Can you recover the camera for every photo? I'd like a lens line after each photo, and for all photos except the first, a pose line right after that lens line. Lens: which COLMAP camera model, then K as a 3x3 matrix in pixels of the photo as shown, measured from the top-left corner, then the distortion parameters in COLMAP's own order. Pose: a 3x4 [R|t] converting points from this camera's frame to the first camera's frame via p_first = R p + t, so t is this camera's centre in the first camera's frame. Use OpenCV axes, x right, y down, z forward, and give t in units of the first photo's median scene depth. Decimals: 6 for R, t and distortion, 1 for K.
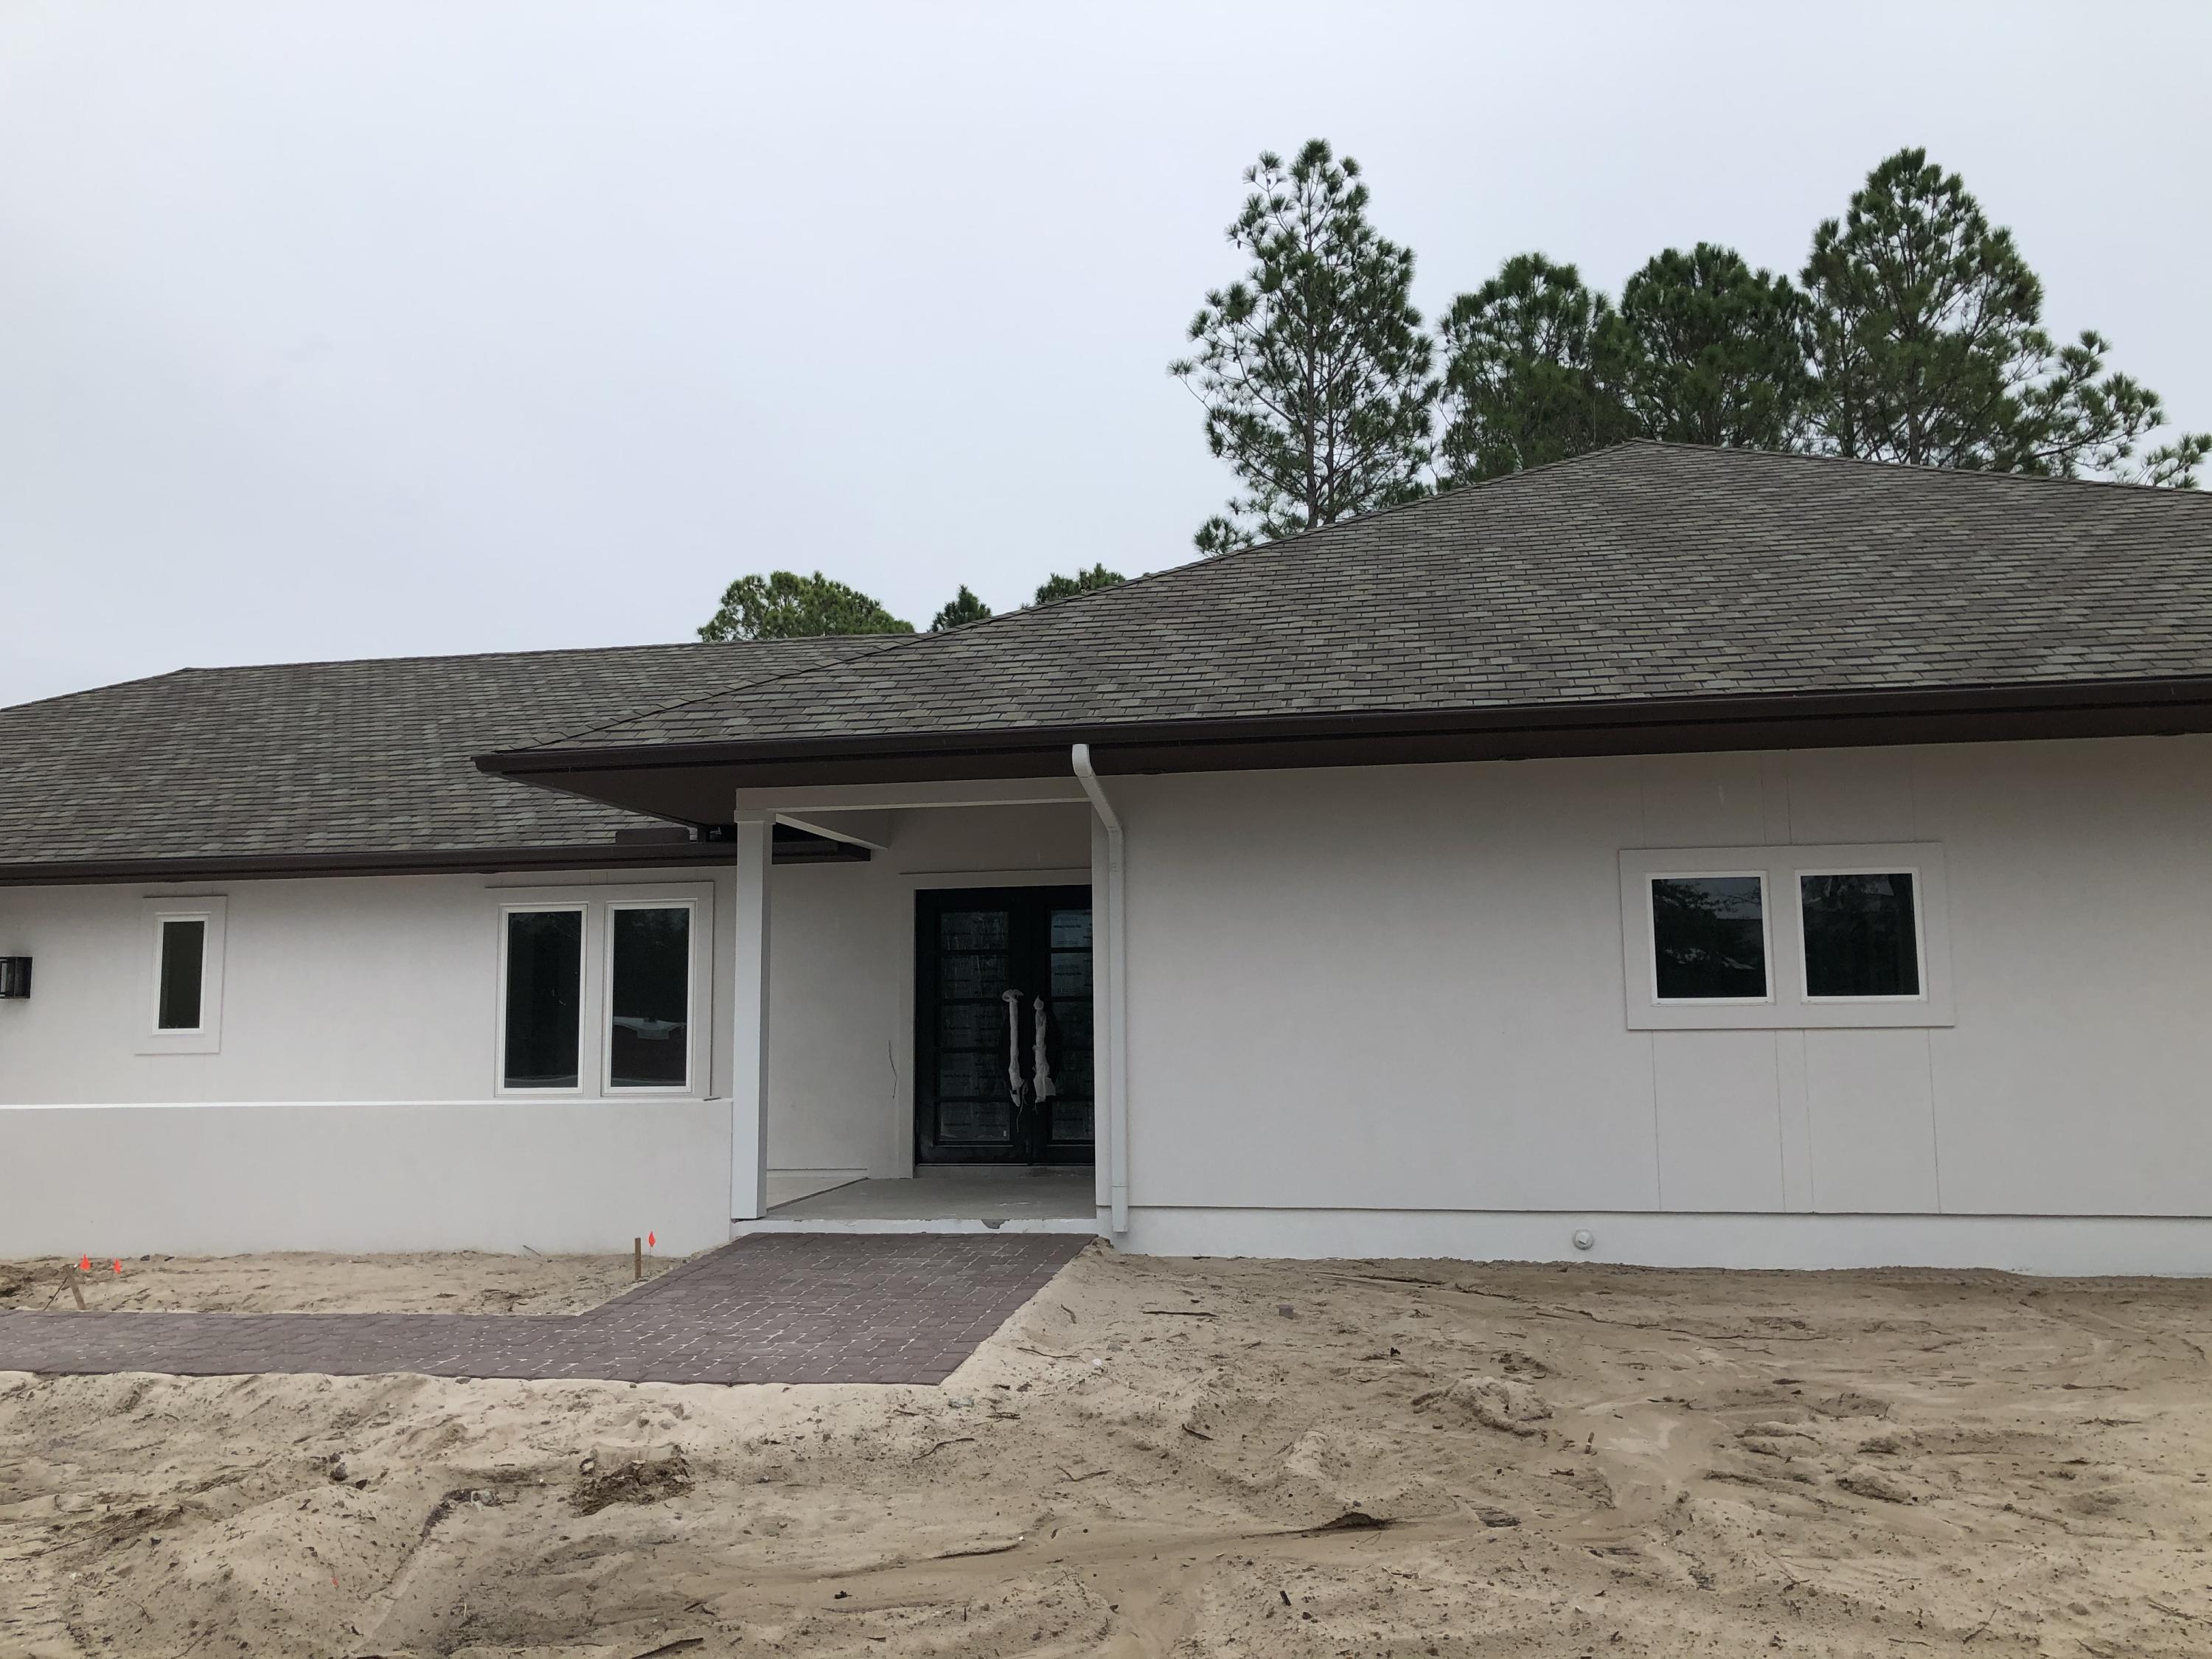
lens RADIAL K [[1811.0, 0, 1120.3], [0, 1811.0, 818.4], [0, 0, 1]] dist [0.039280, -0.035911]
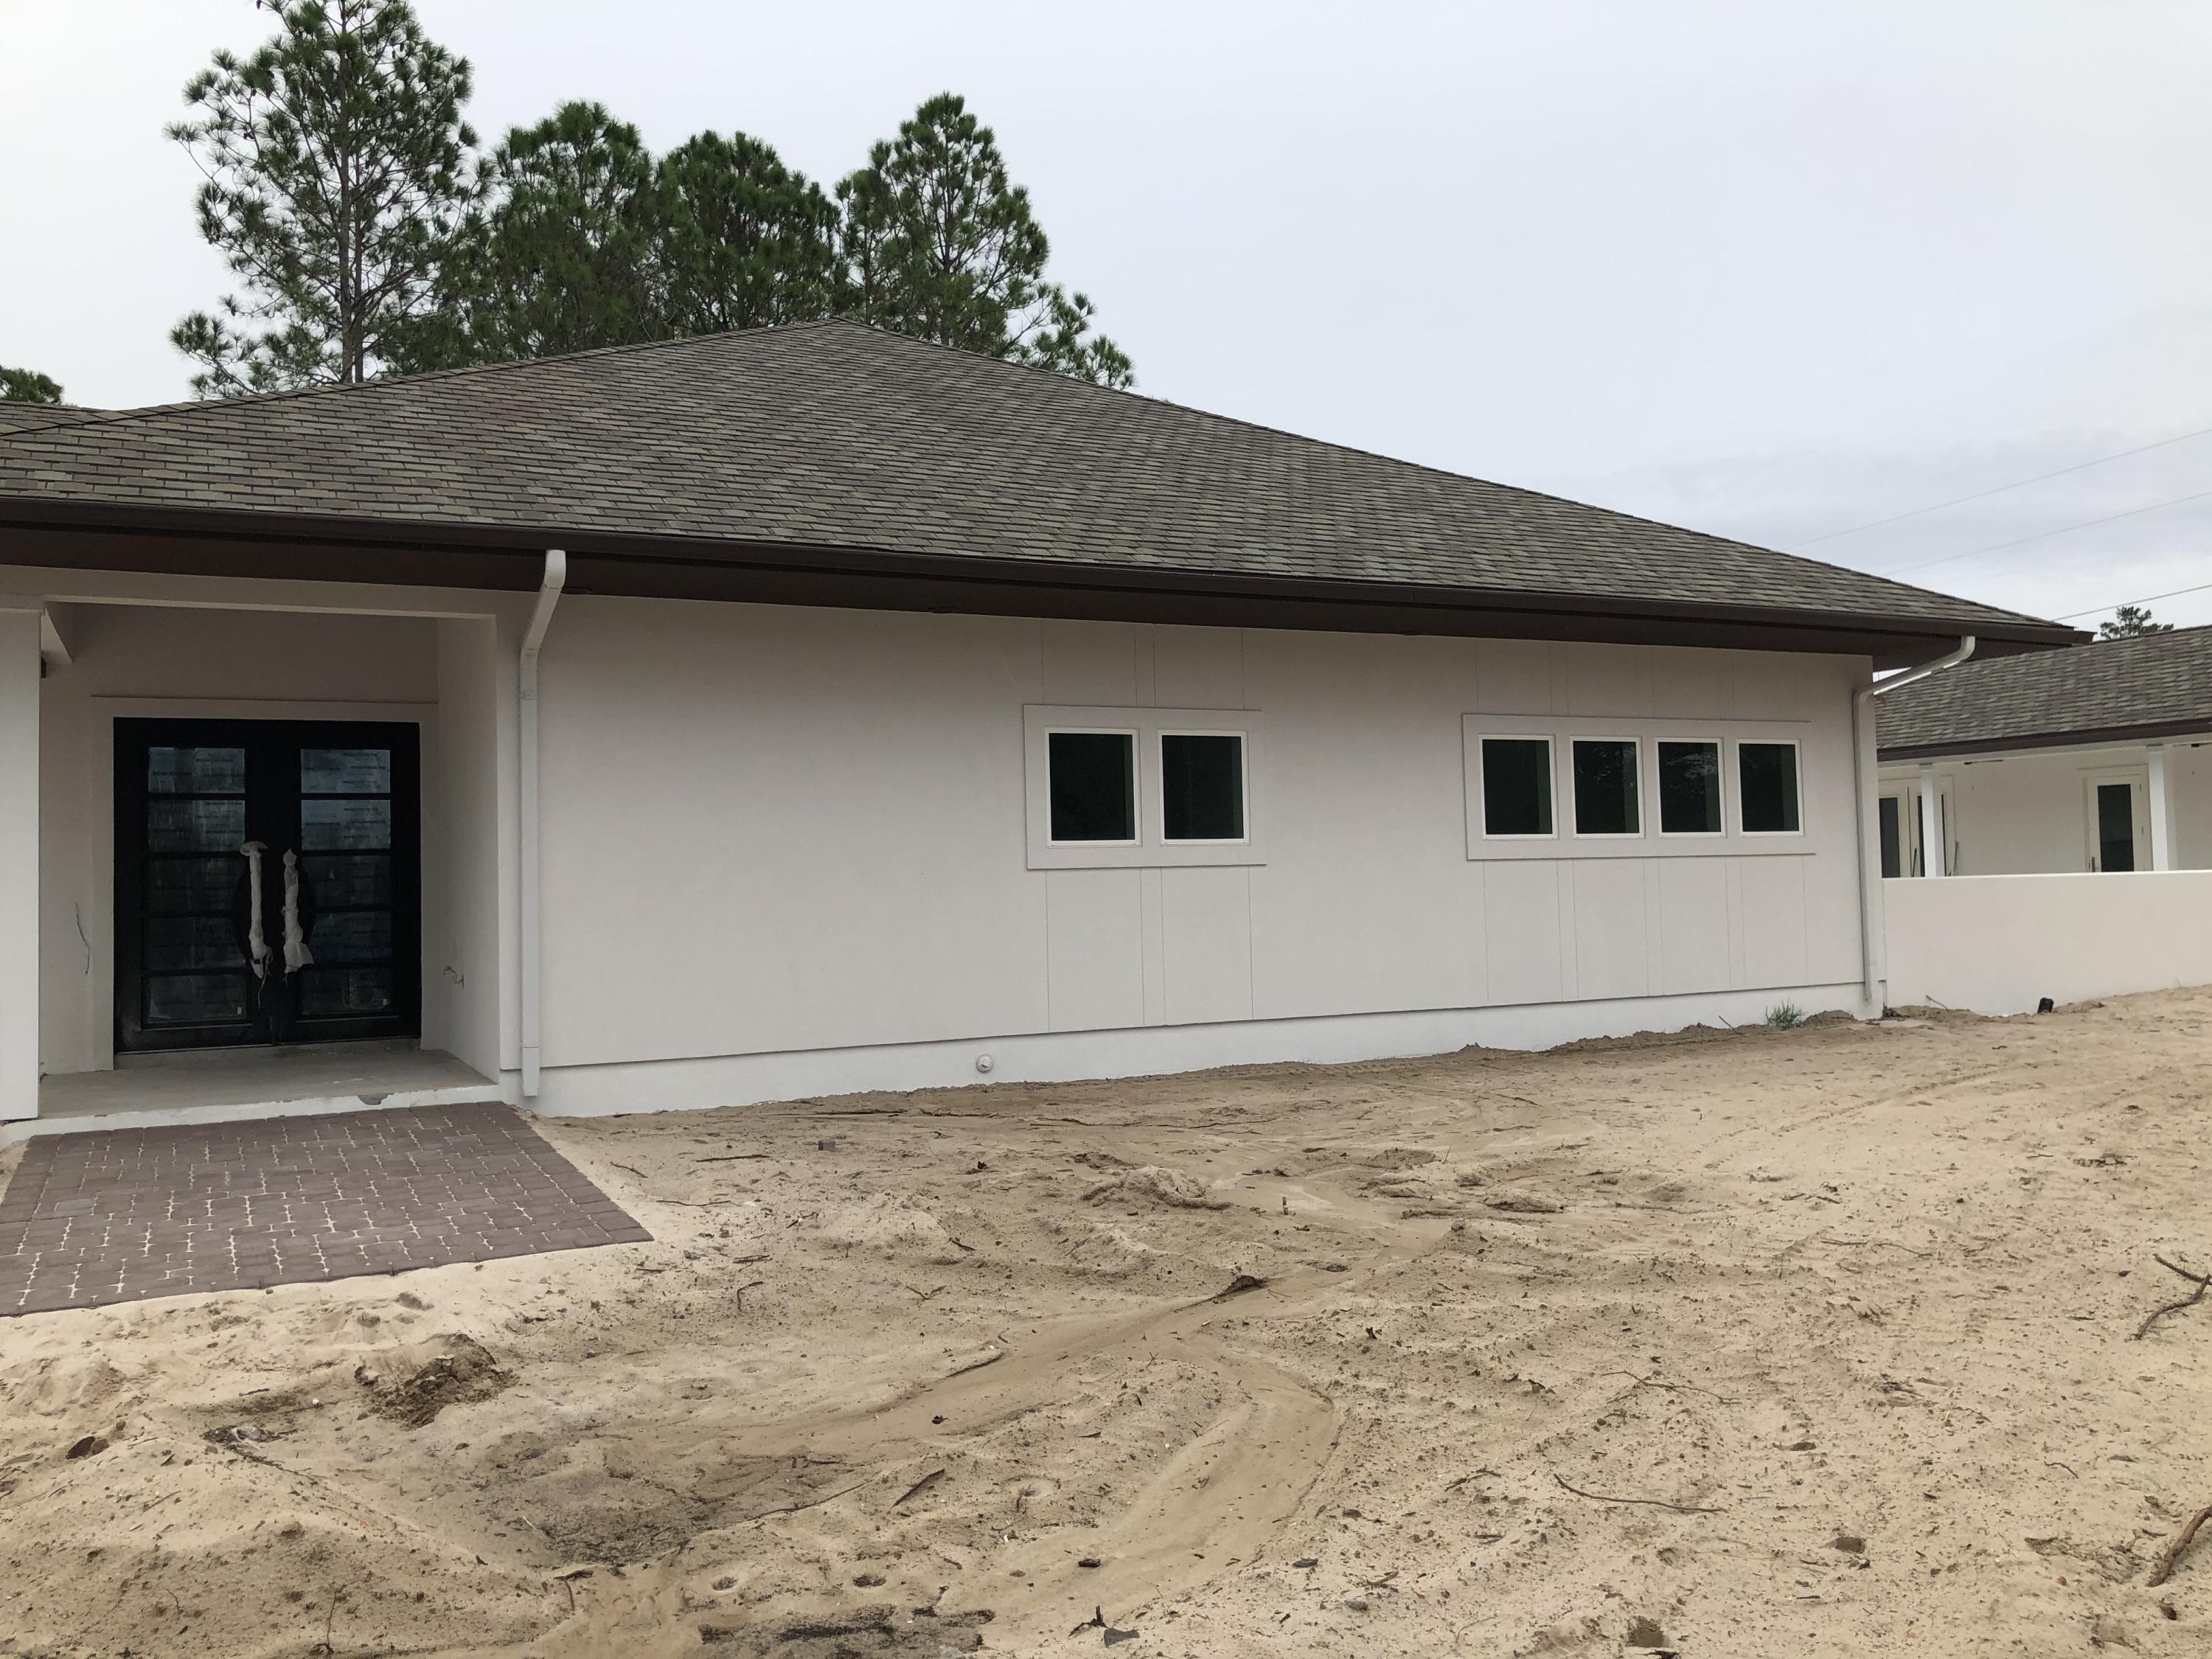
lens RADIAL K [[1811.0, 0, 1119.3], [0, 1811.0, 799.9], [0, 0, 1]] dist [0.039280, -0.035911]
pose [[0.799831, 0.020547, 0.599874, -0.136255], [-0.050921, 0.998134, 0.033706, 0.014428], [-0.598062, -0.057505, 0.799384, 0.043189]]
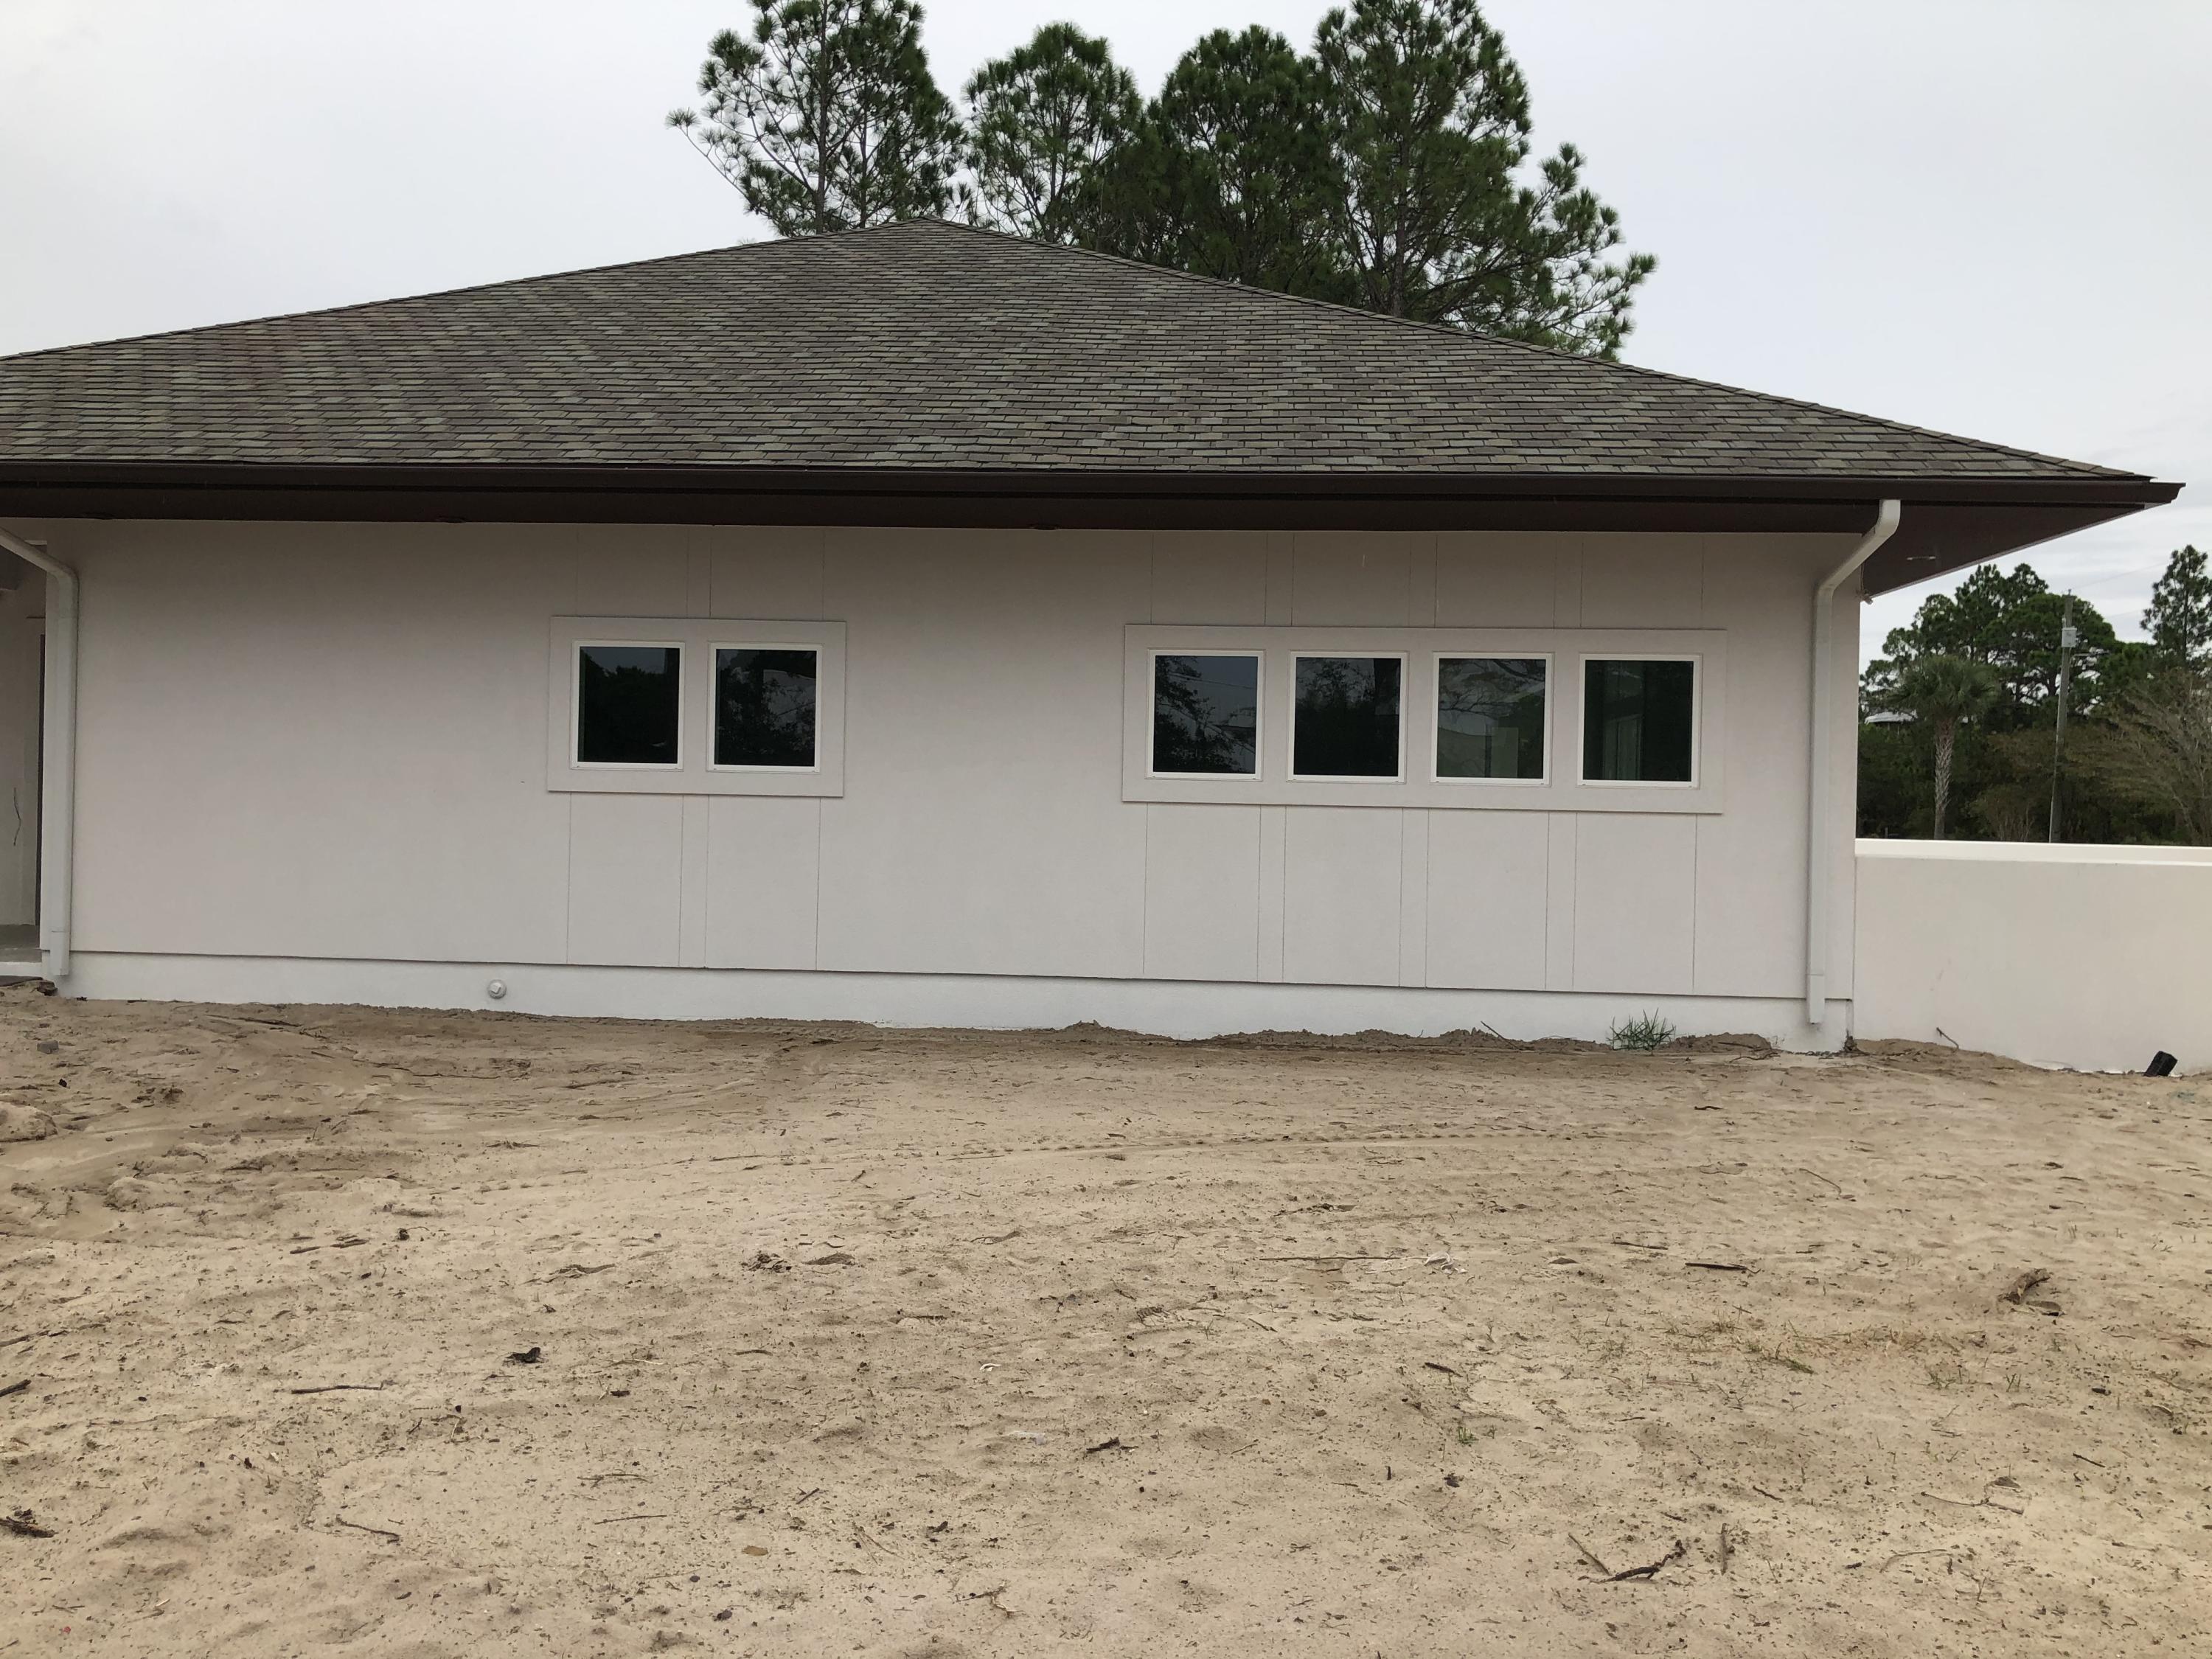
lens RADIAL K [[1811.0, 0, 1108.3], [0, 1811.0, 818.2], [0, 0, 1]] dist [0.039280, -0.035911]
pose [[0.994934, 0.031700, 0.095400, 0.206609], [-0.042705, 0.992374, 0.115627, -0.001167], [-0.091007, -0.119115, 0.988701, -0.023497]]
